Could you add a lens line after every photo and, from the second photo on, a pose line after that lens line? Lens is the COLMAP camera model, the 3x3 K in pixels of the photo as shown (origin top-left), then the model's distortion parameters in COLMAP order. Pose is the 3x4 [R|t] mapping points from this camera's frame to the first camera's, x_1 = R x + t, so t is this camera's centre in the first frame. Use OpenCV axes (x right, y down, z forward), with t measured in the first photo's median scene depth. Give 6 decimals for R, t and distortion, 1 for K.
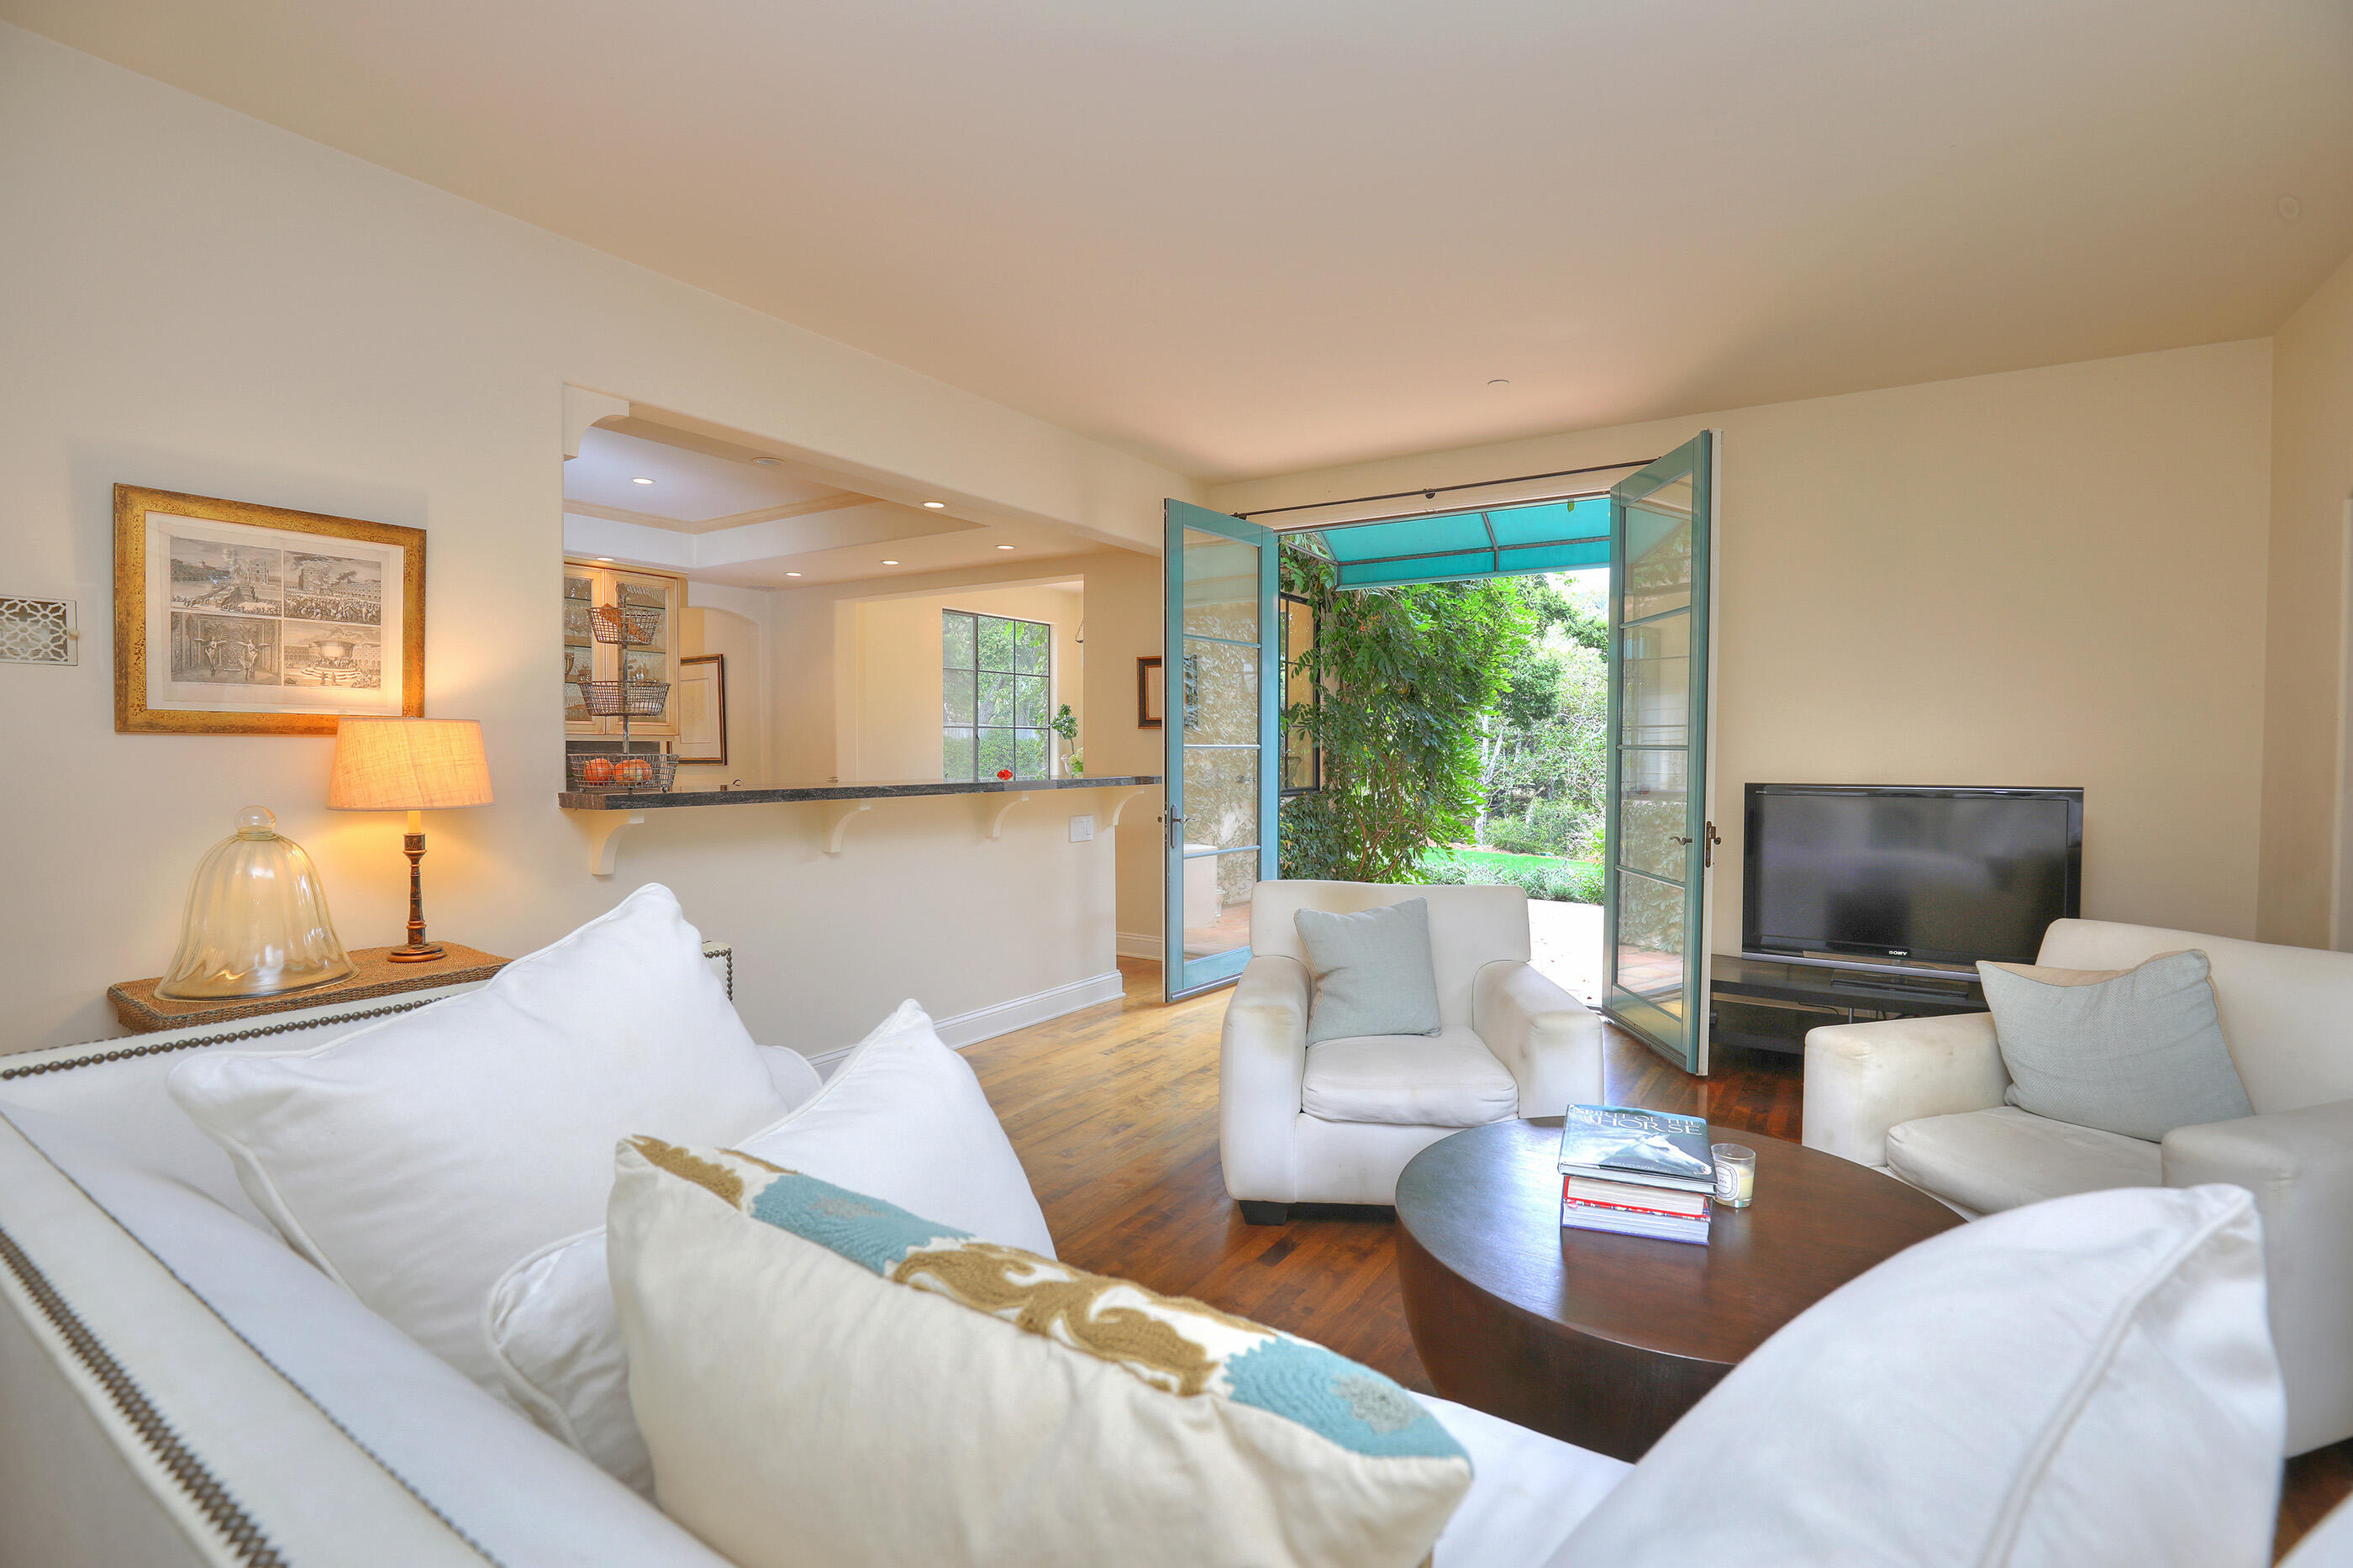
lens RADIAL K [[1085.6, 0, 1176.5], [0, 1085.6, 784.0], [0, 0, 1]] dist [0.001893, 0.000408]
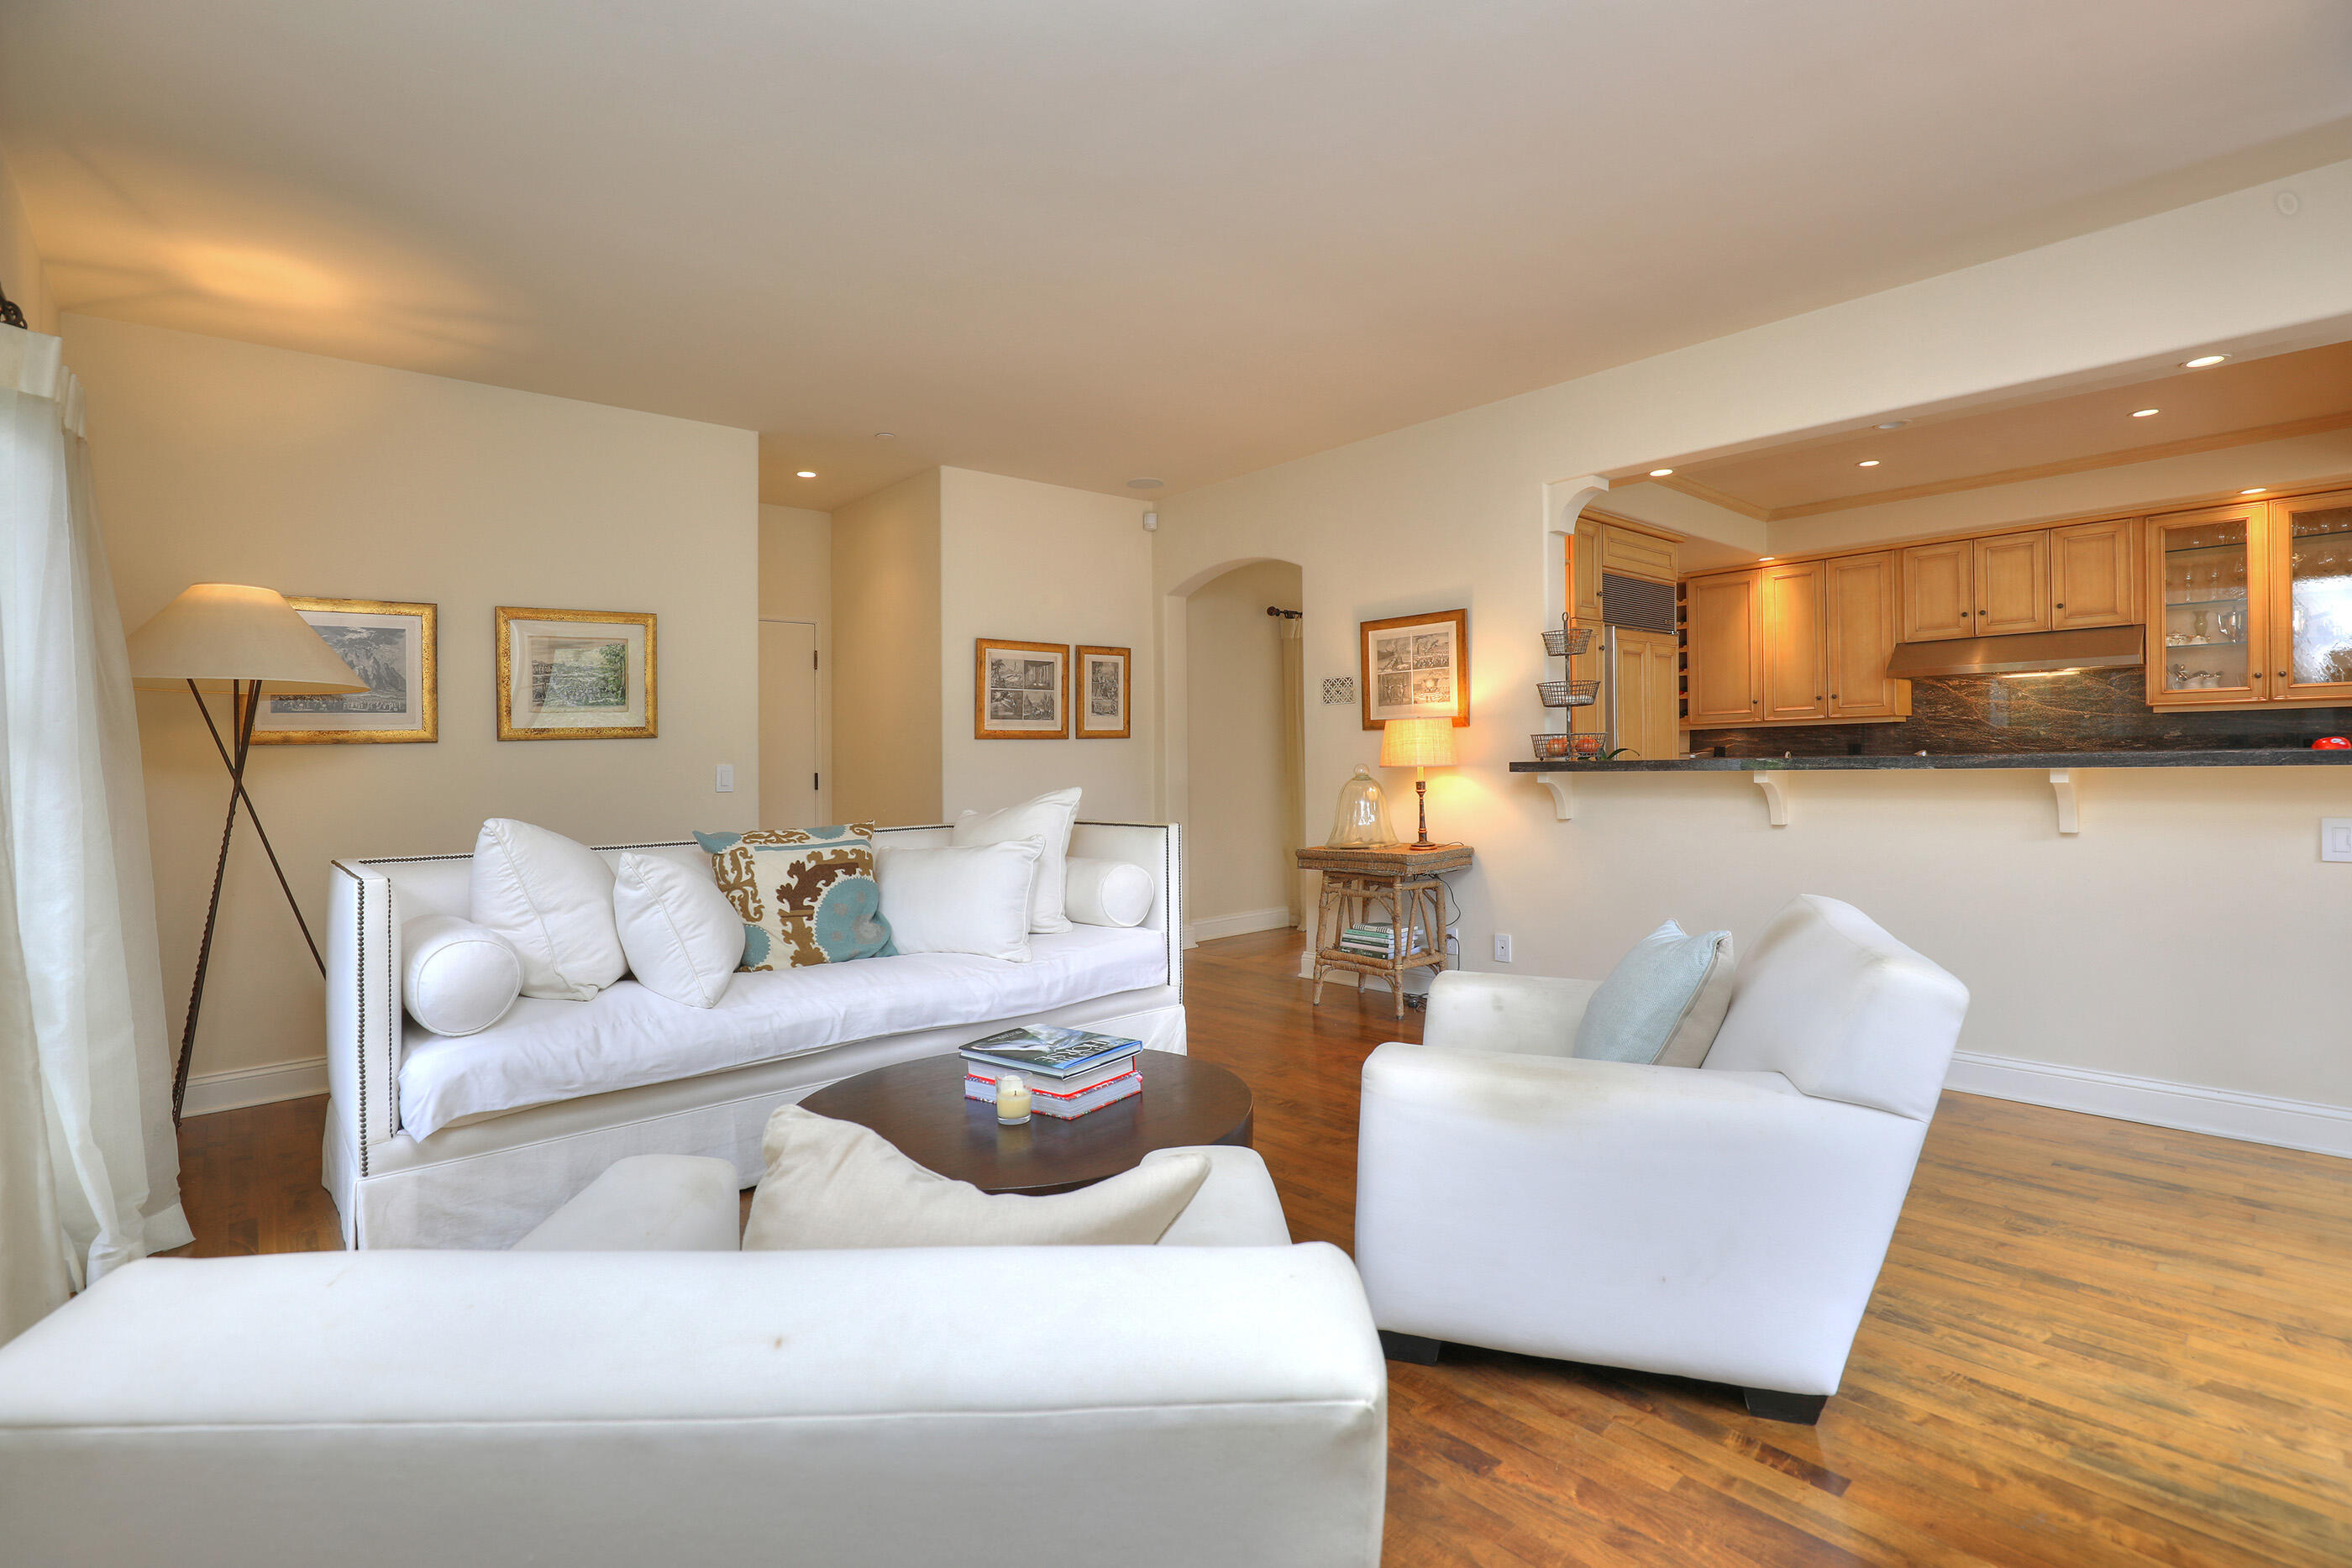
lens RADIAL K [[1085.1, 0, 1176.0], [0, 1085.1, 784.0], [0, 0, 1]] dist [0.001893, 0.000408]
pose [[-0.250408, 0.013499, -0.968046, 1.163384], [-0.022168, 0.999561, 0.019673, 0.024183], [0.967887, 0.026386, -0.249999, 1.048403]]
